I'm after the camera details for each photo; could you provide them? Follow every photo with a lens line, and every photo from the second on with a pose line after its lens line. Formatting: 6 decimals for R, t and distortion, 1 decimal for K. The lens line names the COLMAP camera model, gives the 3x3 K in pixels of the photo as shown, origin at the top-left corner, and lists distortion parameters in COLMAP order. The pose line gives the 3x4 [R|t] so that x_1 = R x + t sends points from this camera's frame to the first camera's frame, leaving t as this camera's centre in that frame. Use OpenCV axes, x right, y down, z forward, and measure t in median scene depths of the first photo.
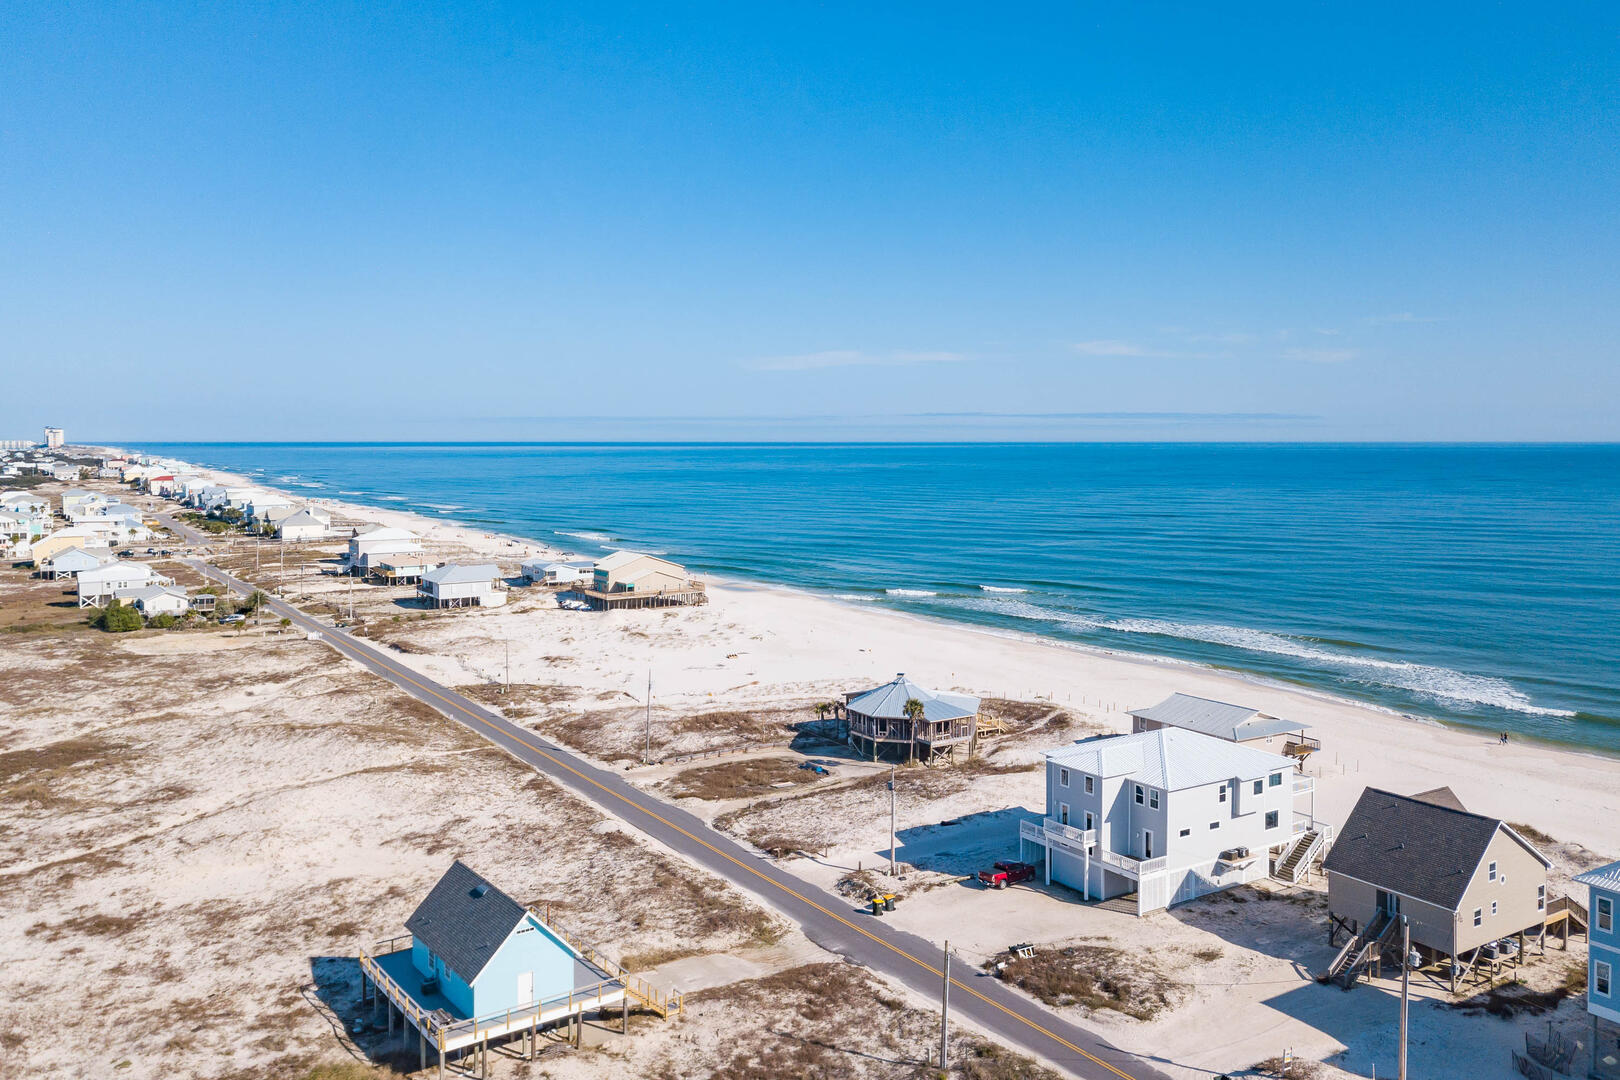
lens RADIAL K [[1254.4, 0, 804.4], [0, 1254.4, 467.9], [0, 0, 1]] dist [0.002684, 0.003506]
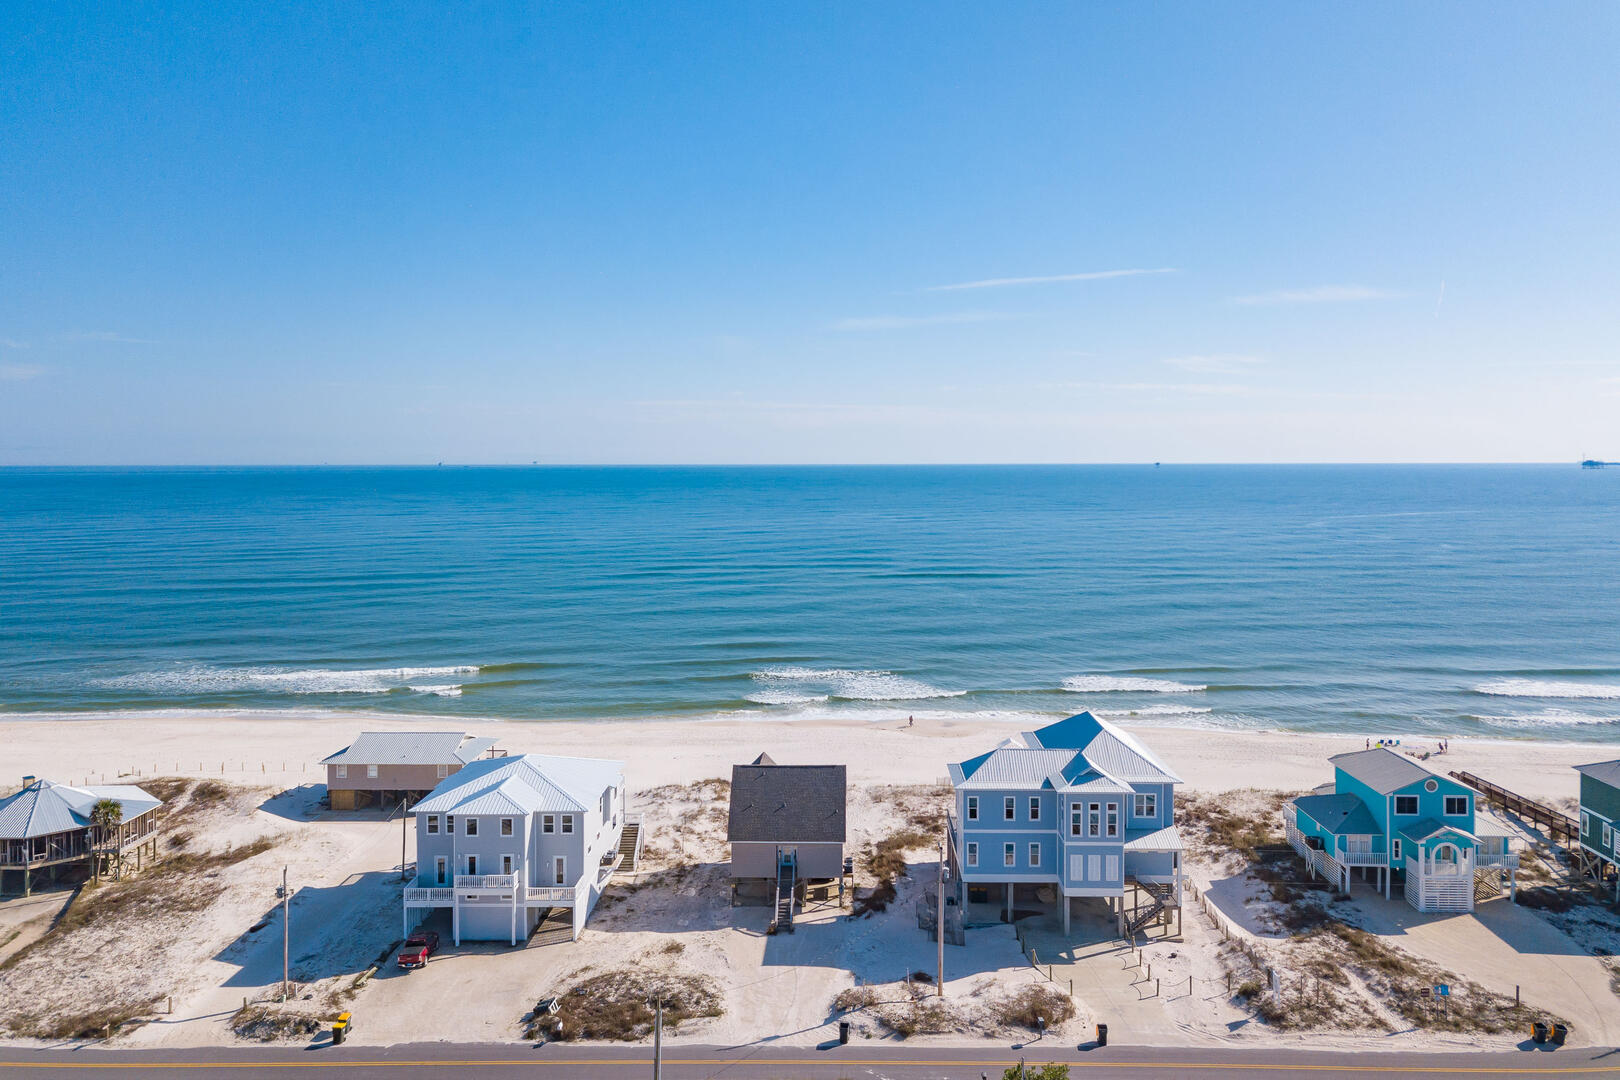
lens RADIAL K [[1254.4, 0, 804.4], [0, 1254.4, 467.9], [0, 0, 1]] dist [0.002684, 0.003506]
pose [[0.559336, -0.007540, 0.828907, -0.331945], [0.022432, 0.999730, -0.006043, -0.009899], [-0.828638, 0.021974, 0.559354, 0.194268]]
